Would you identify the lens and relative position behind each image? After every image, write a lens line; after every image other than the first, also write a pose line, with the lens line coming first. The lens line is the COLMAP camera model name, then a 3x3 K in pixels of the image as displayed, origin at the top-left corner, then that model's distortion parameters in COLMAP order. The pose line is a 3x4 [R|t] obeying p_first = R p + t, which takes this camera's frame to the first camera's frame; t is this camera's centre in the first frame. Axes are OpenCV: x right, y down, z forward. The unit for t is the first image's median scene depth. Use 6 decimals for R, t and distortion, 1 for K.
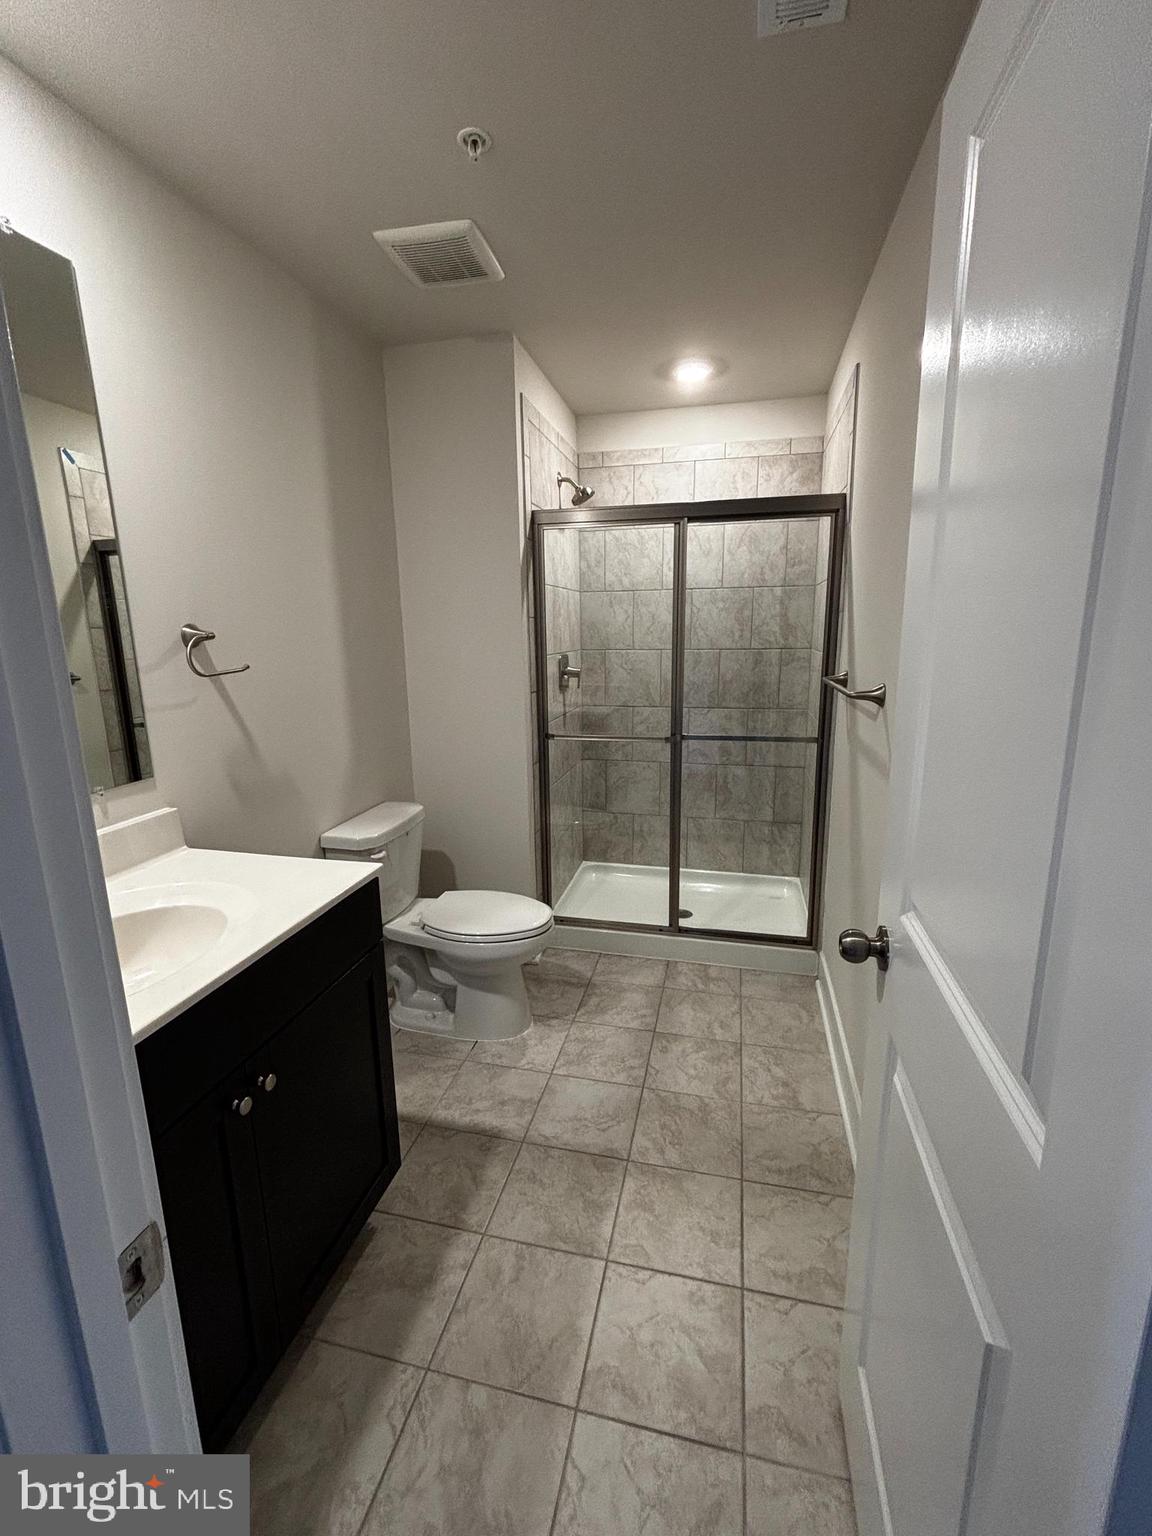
lens RADIAL K [[665.3, 0, 578.5], [0, 665.3, 768.8], [0, 0, 1]] dist [0.003845, 0.000709]
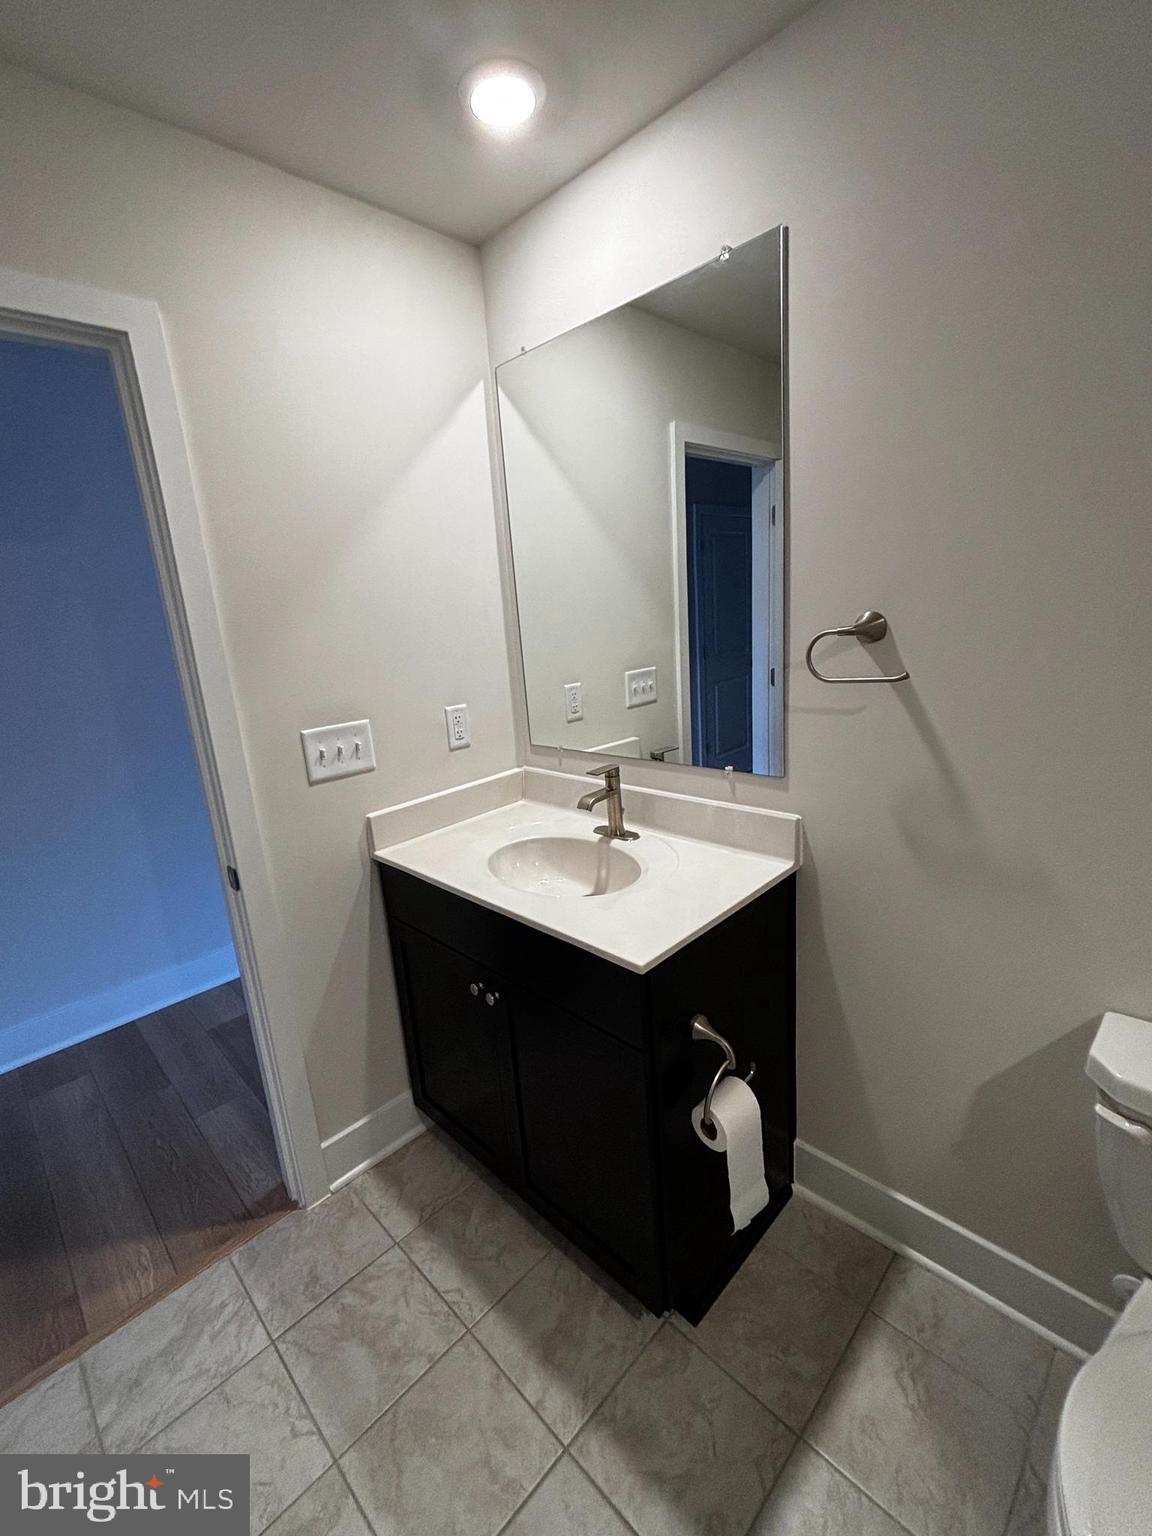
lens RADIAL K [[665.3, 0, 580.3], [0, 665.3, 768.1], [0, 0, 1]] dist [0.003845, 0.000709]
pose [[-0.527709, 0.249698, -0.811895, 0.307633], [-0.094946, 0.932488, 0.348499, -0.330937], [0.844102, 0.260992, -0.468375, 1.305198]]
